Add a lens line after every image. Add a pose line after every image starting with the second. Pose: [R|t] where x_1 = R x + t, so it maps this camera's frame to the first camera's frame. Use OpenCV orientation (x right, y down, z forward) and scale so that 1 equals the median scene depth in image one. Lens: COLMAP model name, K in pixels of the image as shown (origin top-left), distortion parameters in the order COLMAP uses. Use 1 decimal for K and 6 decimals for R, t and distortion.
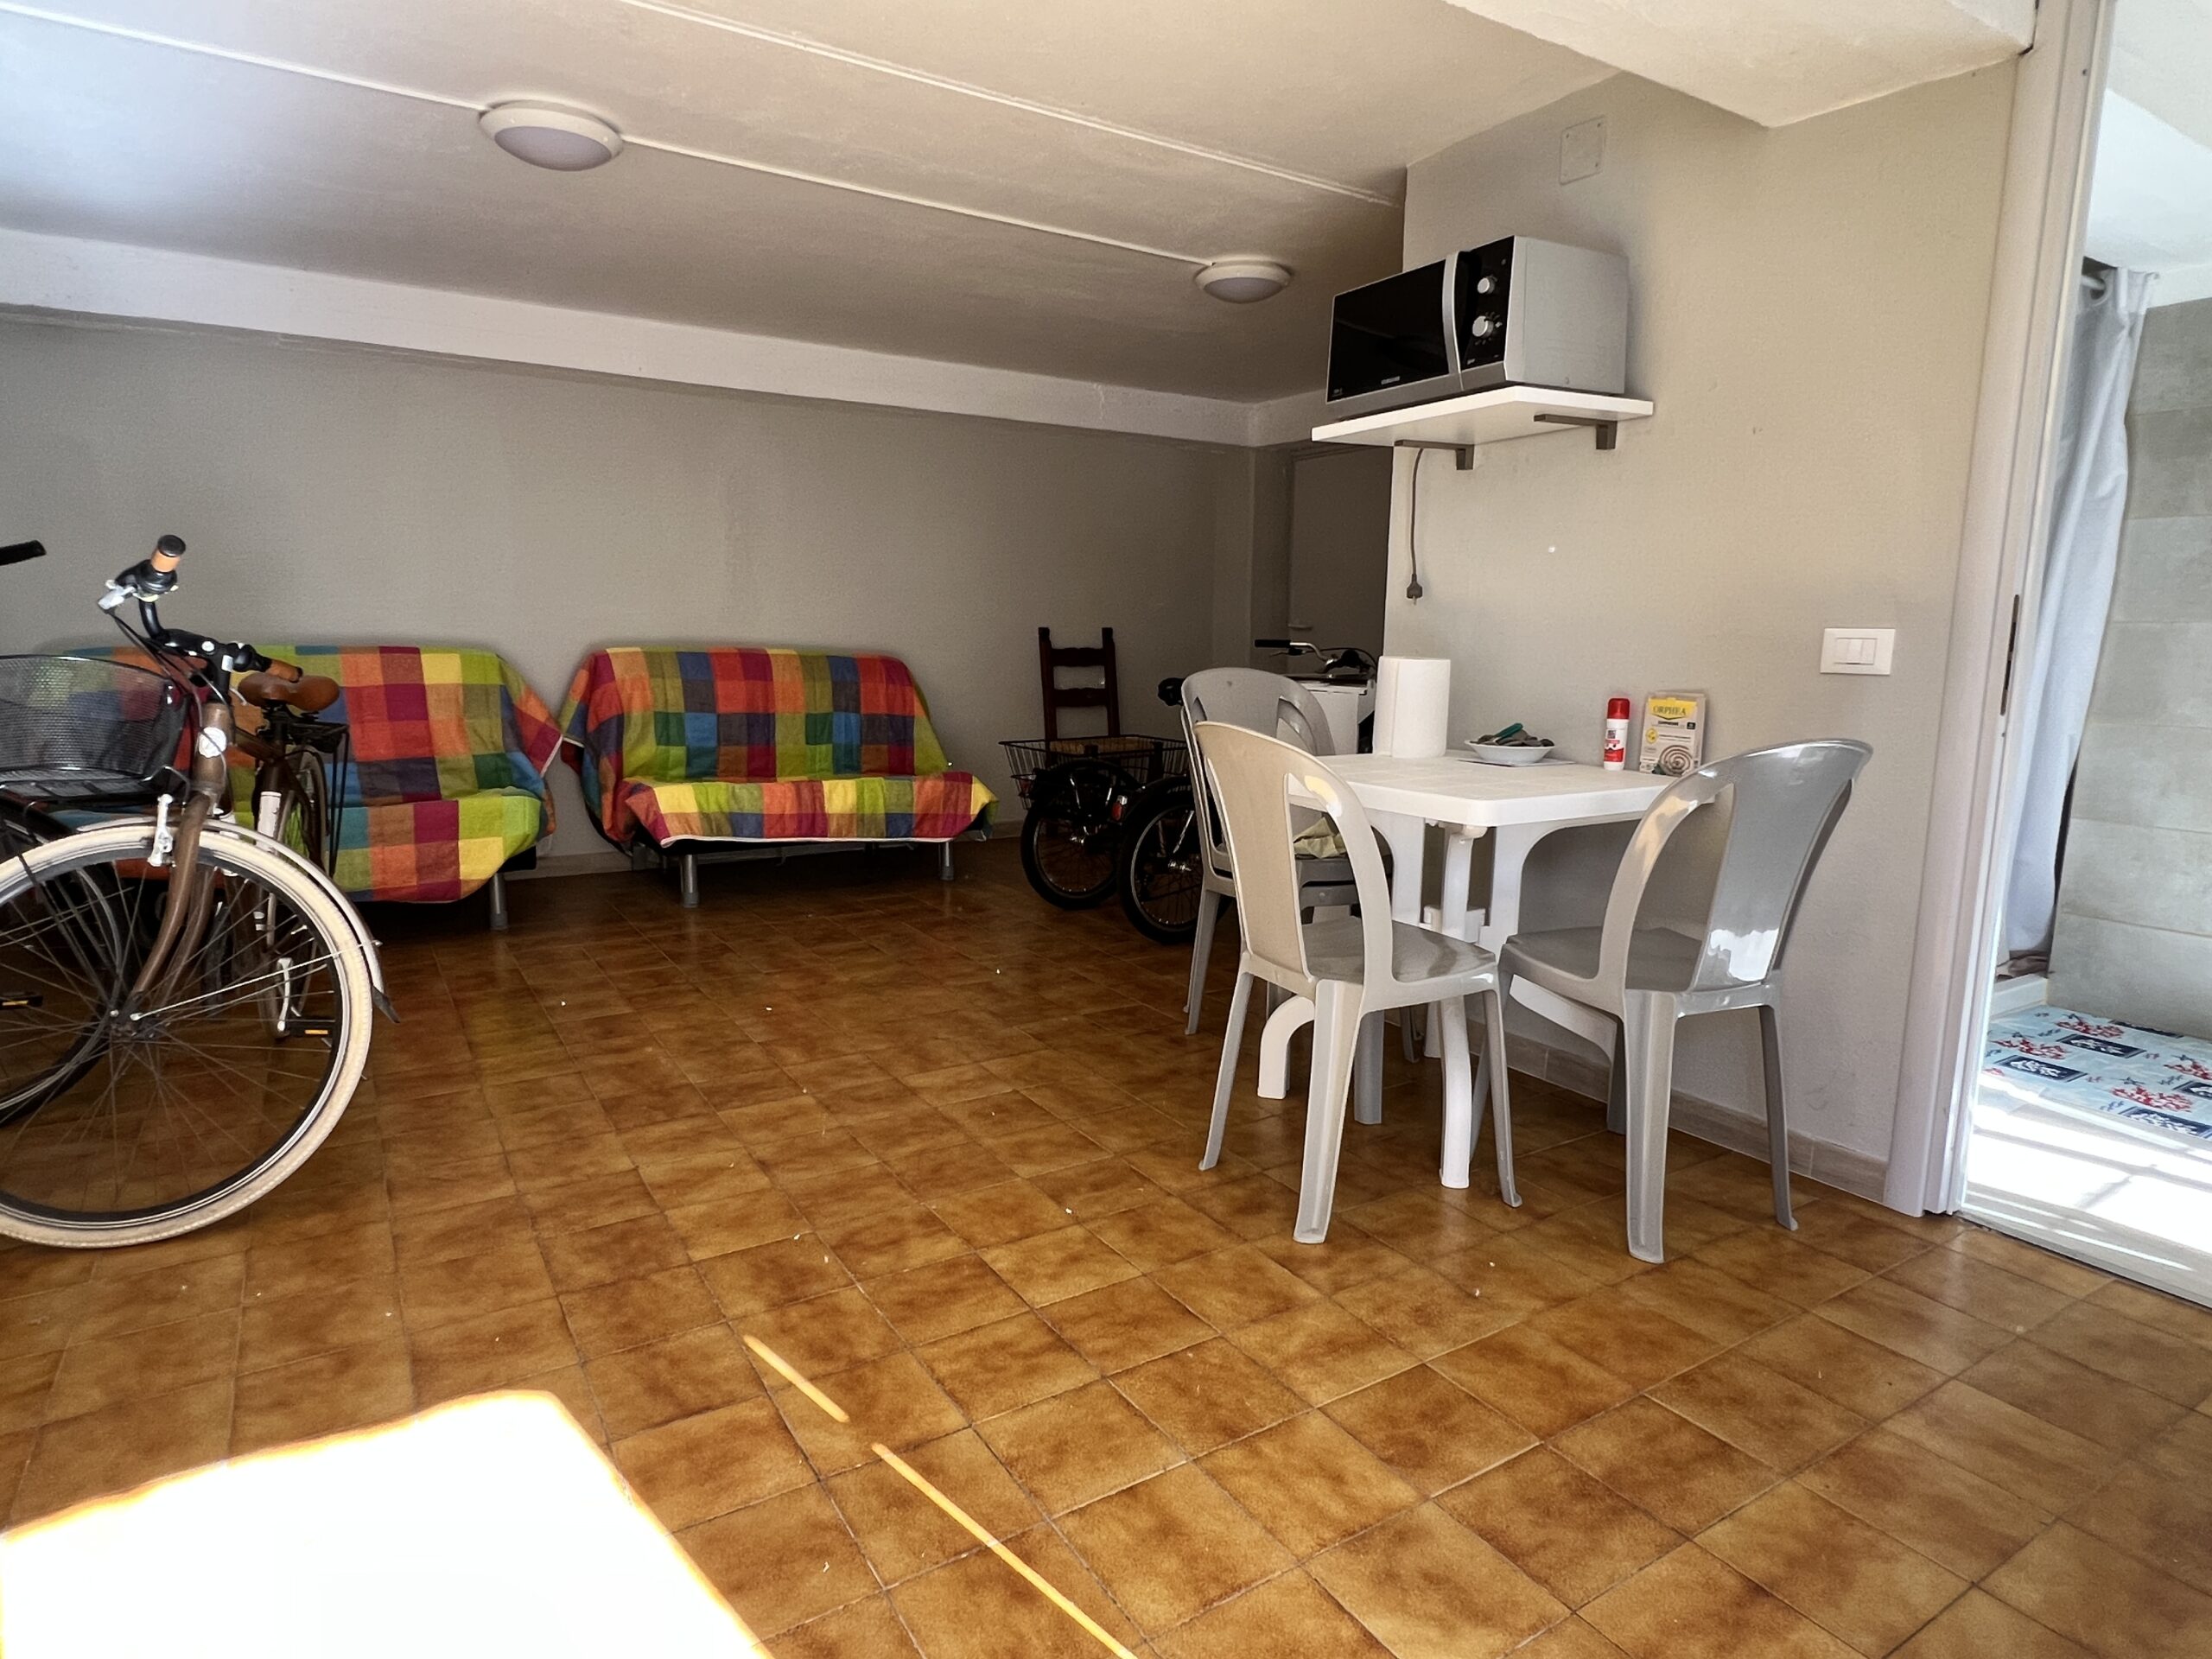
lens RADIAL K [[1245.9, 0, 1096.0], [0, 1245.9, 832.5], [0, 0, 1]] dist [0.000075, -0.001215]
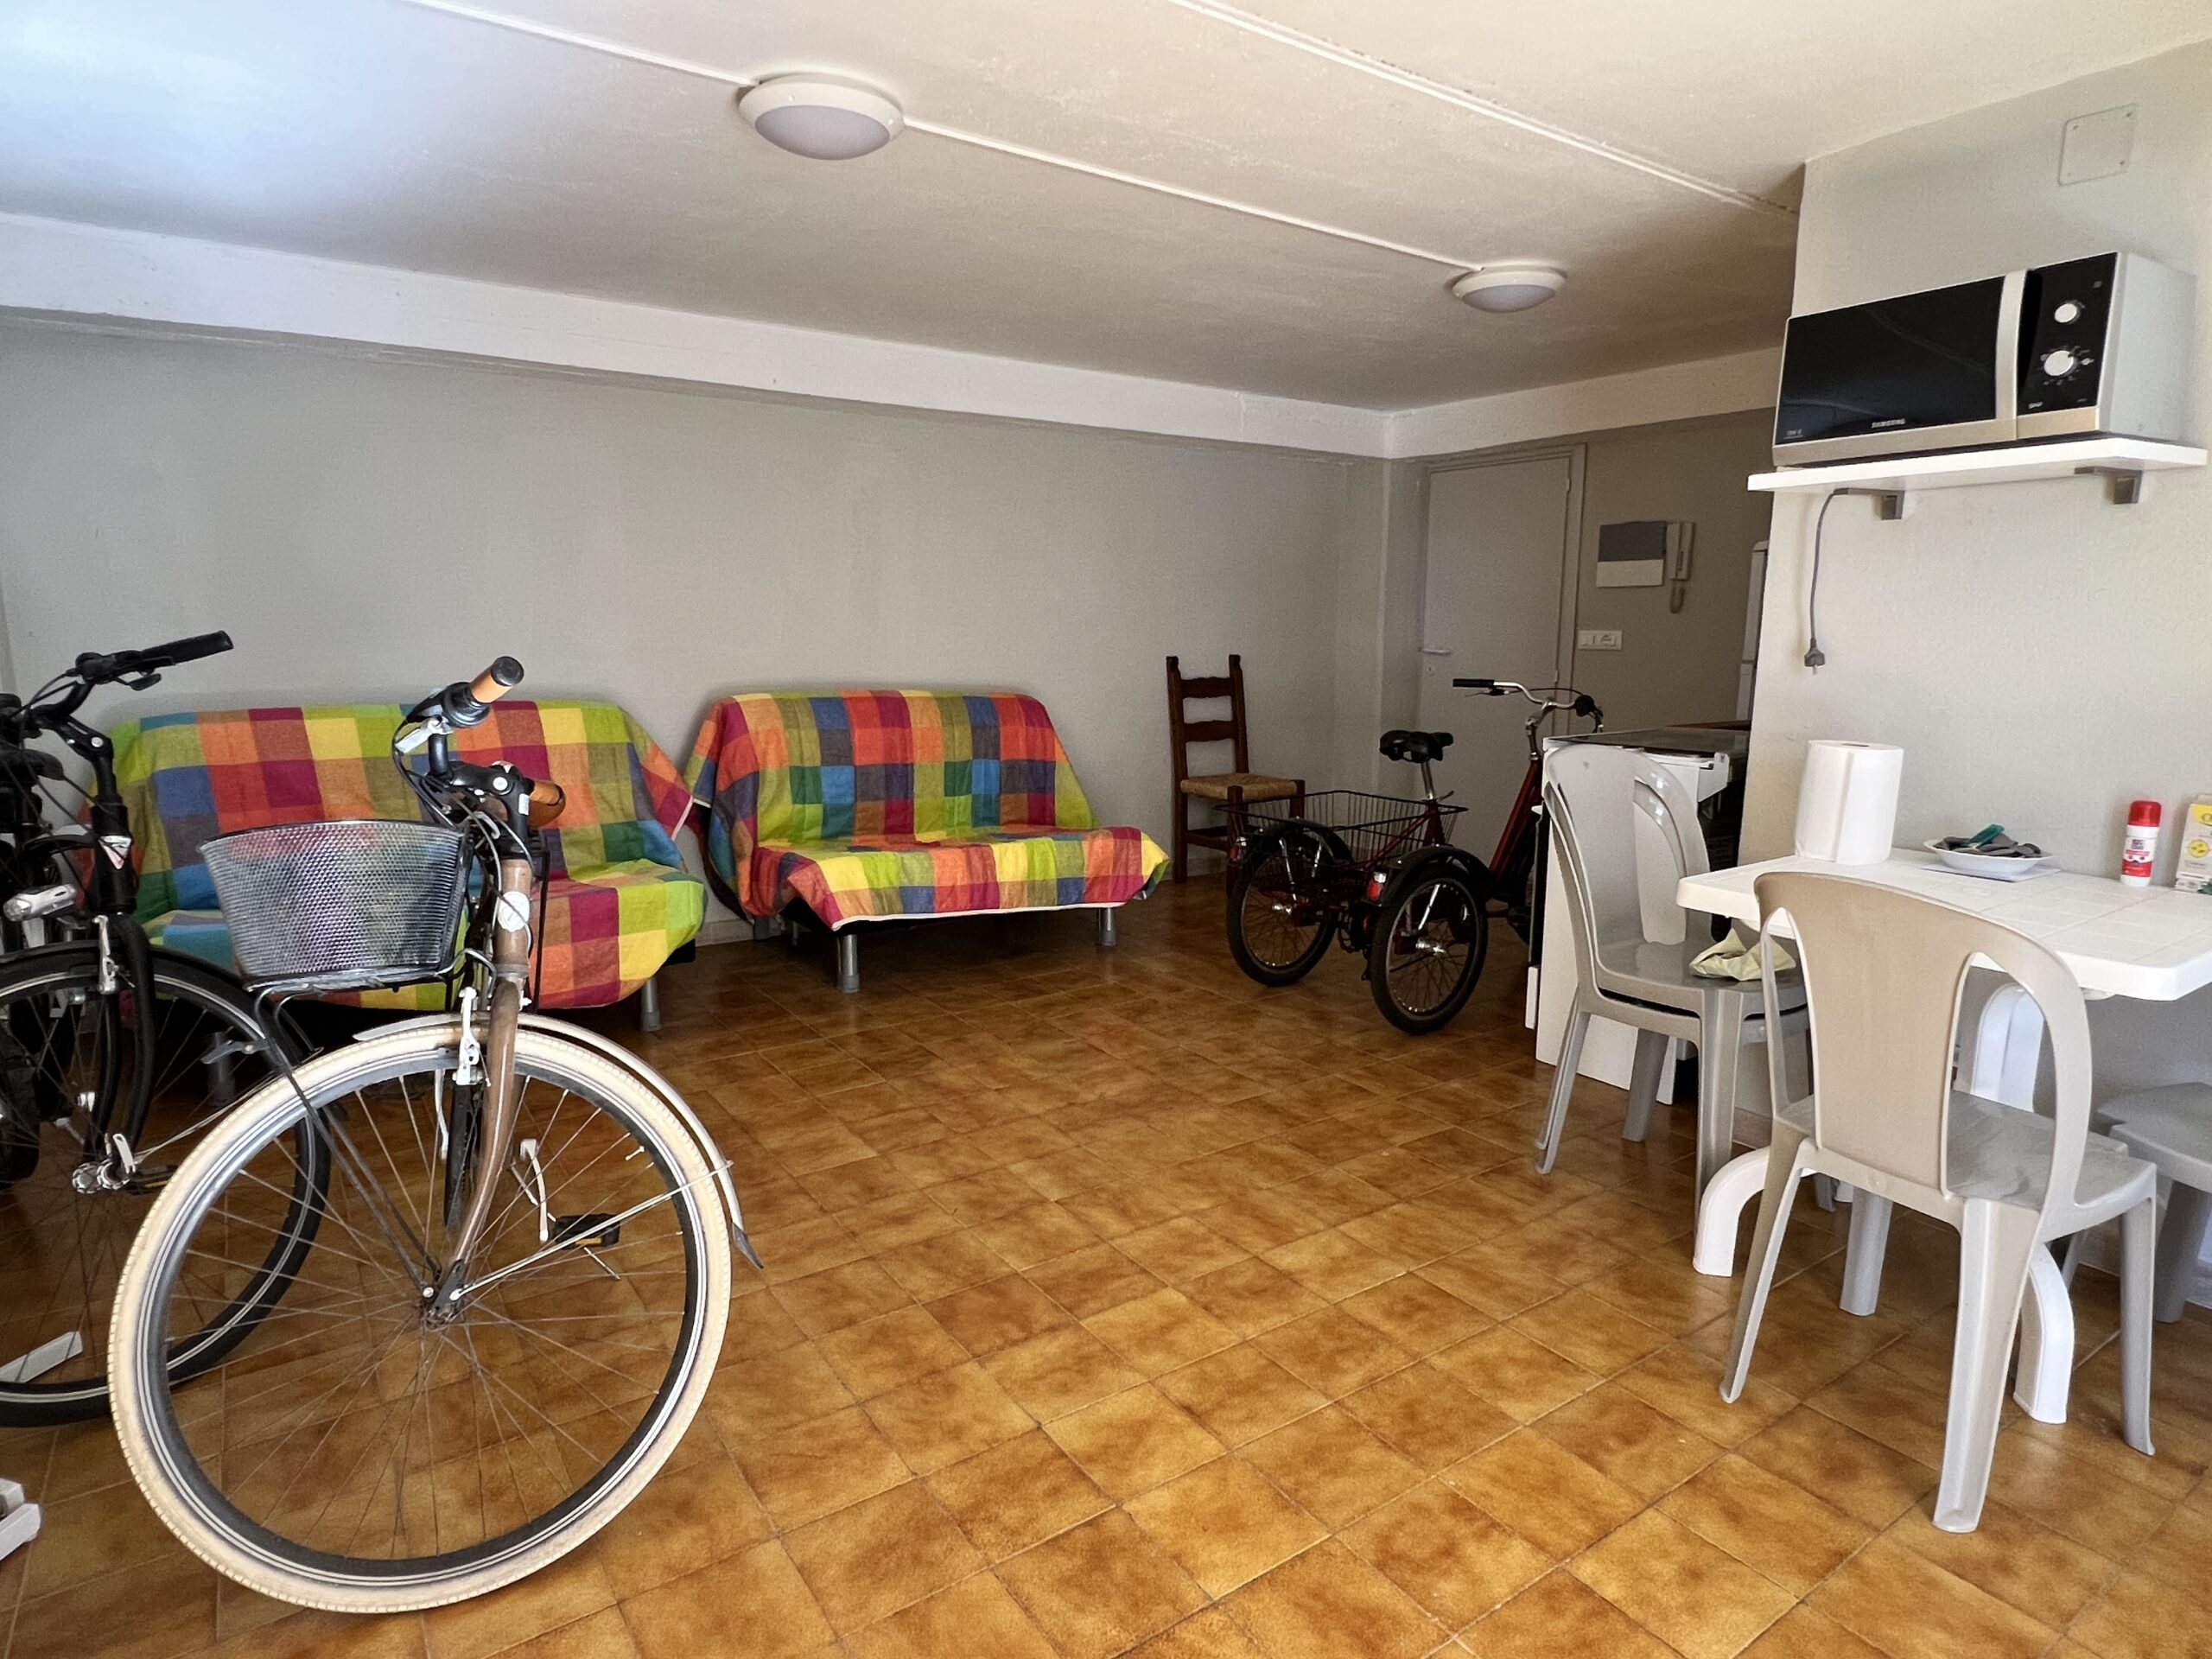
lens RADIAL K [[1248.2, 0, 1087.7], [0, 1248.2, 831.8], [0, 0, 1]] dist [-0.001199, 0.001779]
pose [[0.999201, -0.013437, 0.037641, -0.217646], [0.013057, 0.999861, 0.010335, -0.070314], [-0.037775, -0.009835, 0.999238, 0.123789]]
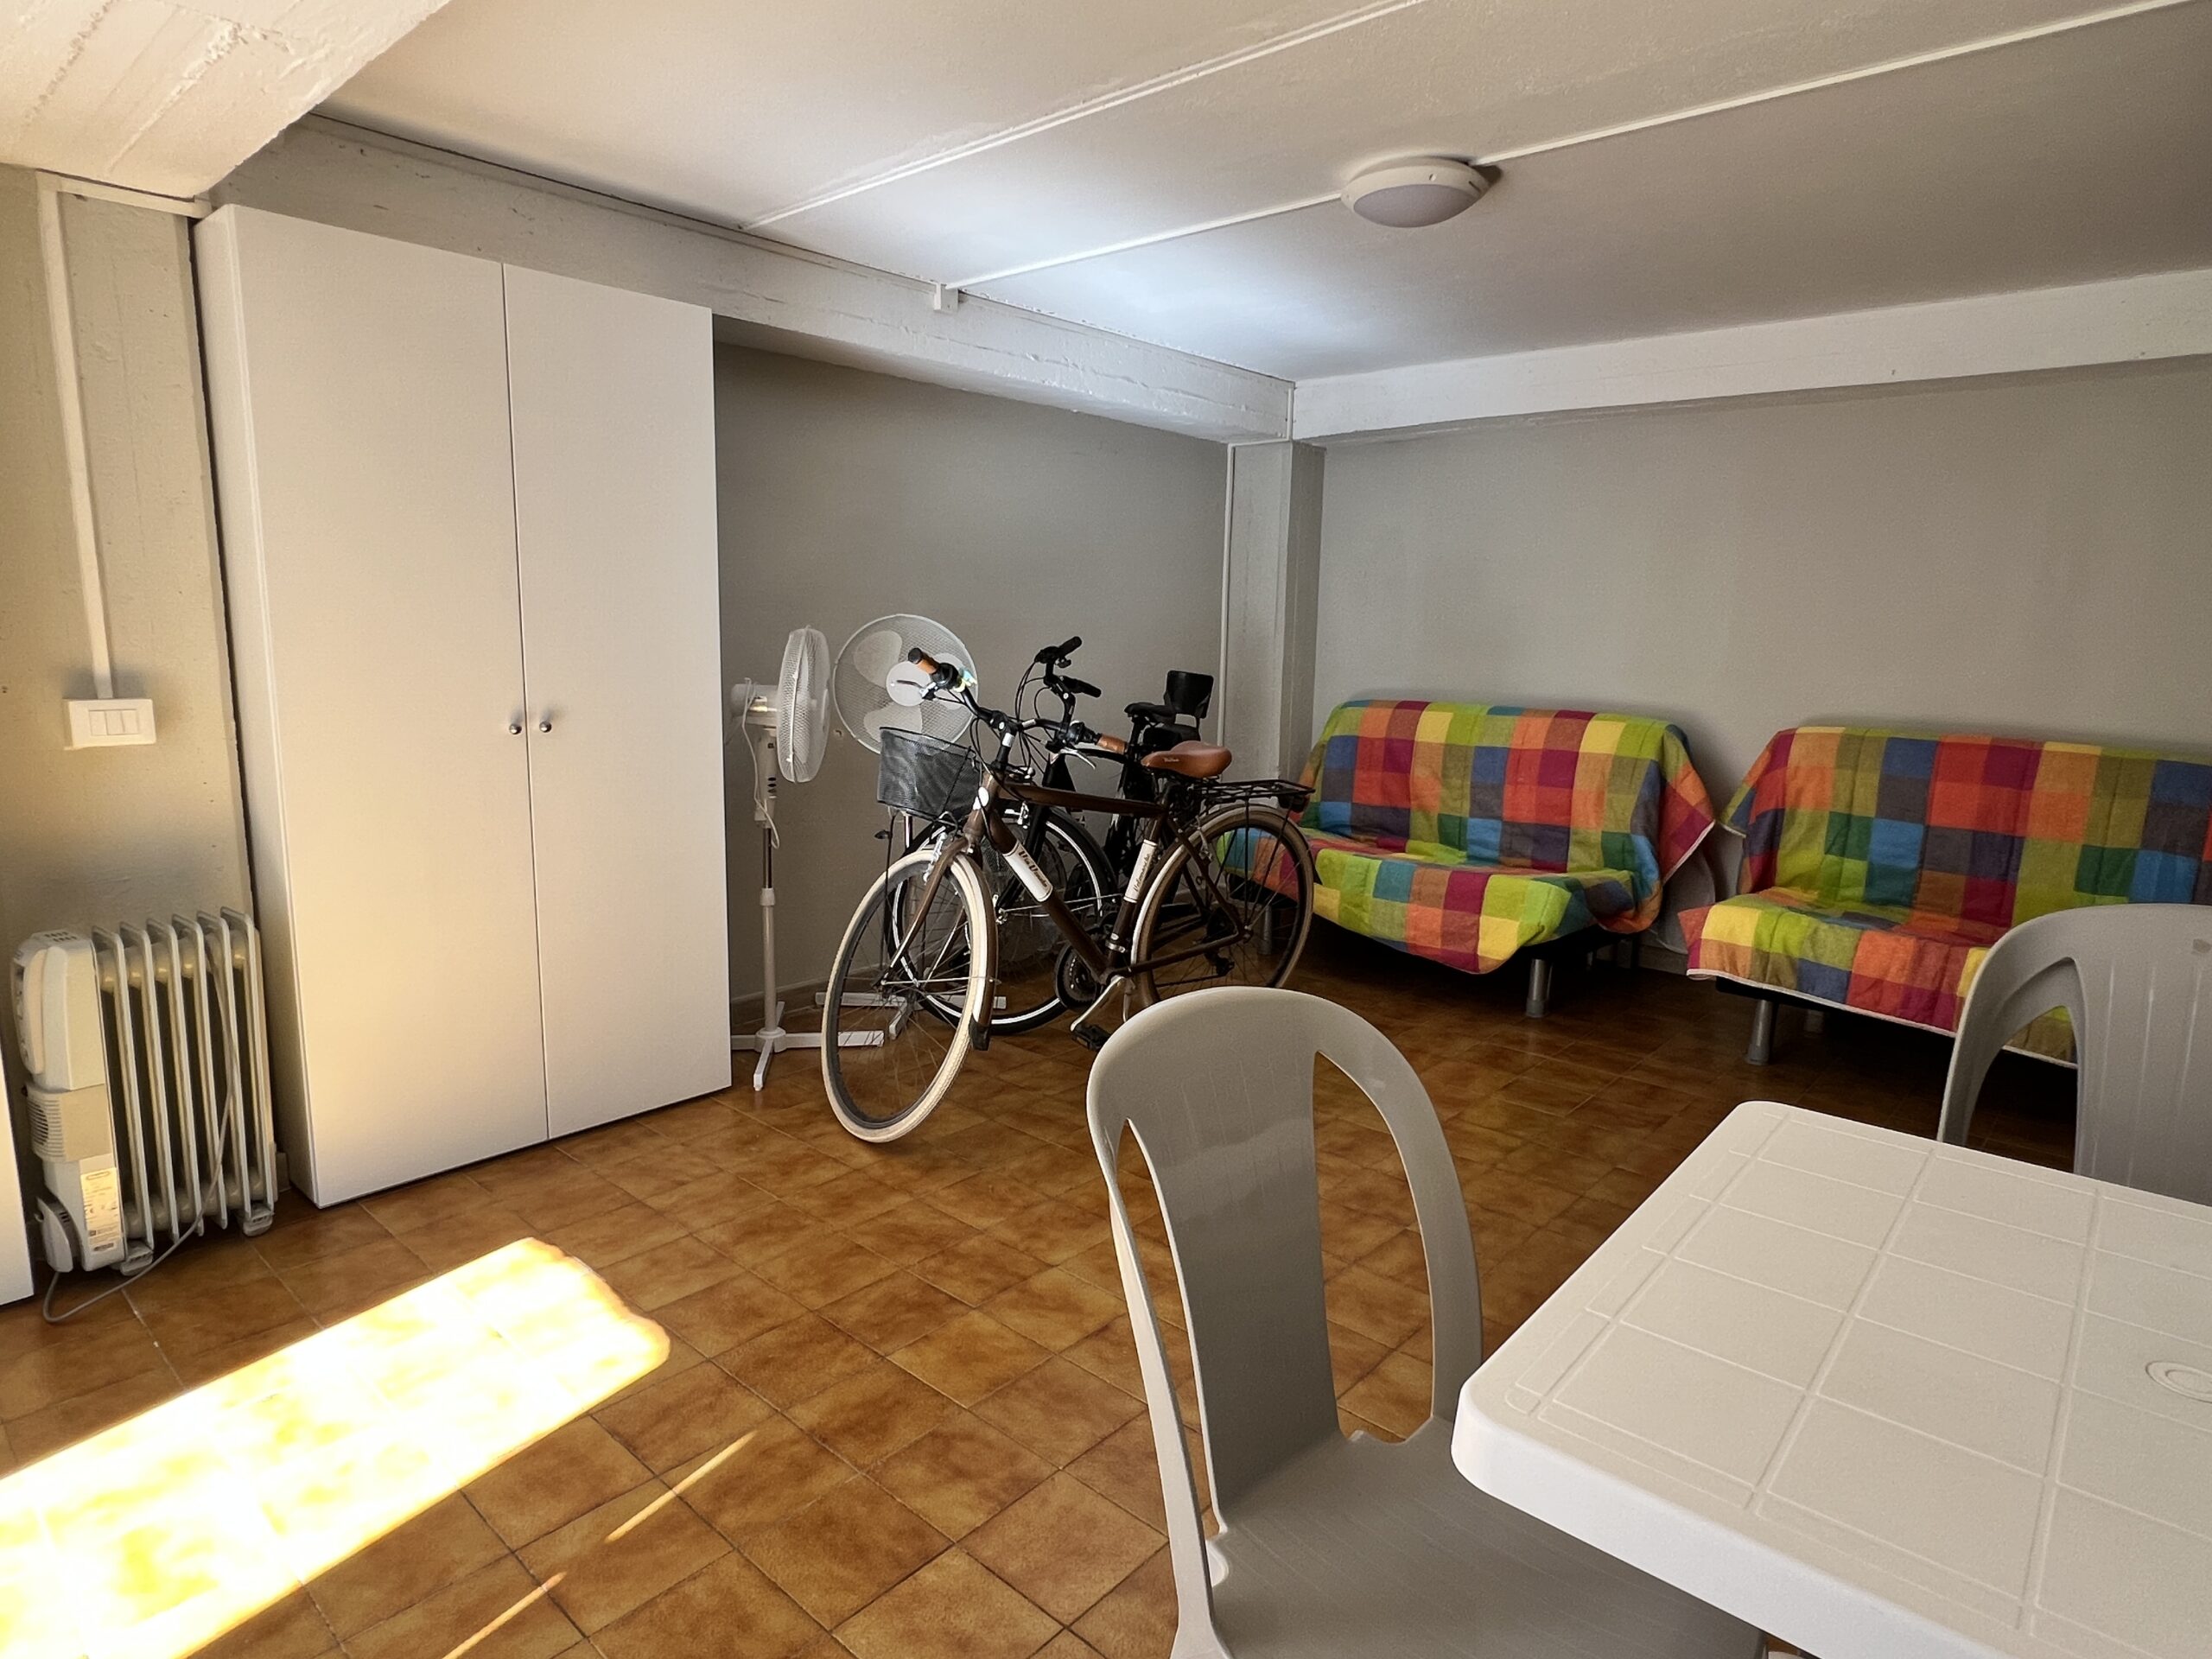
lens RADIAL K [[1245.9, 0, 1096.0], [0, 1245.9, 832.5], [0, 0, 1]] dist [0.000075, -0.001215]
pose [[0.275538, 0.153502, -0.948955, 0.325041], [-0.168090, 0.979653, 0.109661, -0.113871], [0.946480, 0.129294, 0.295734, 0.412525]]
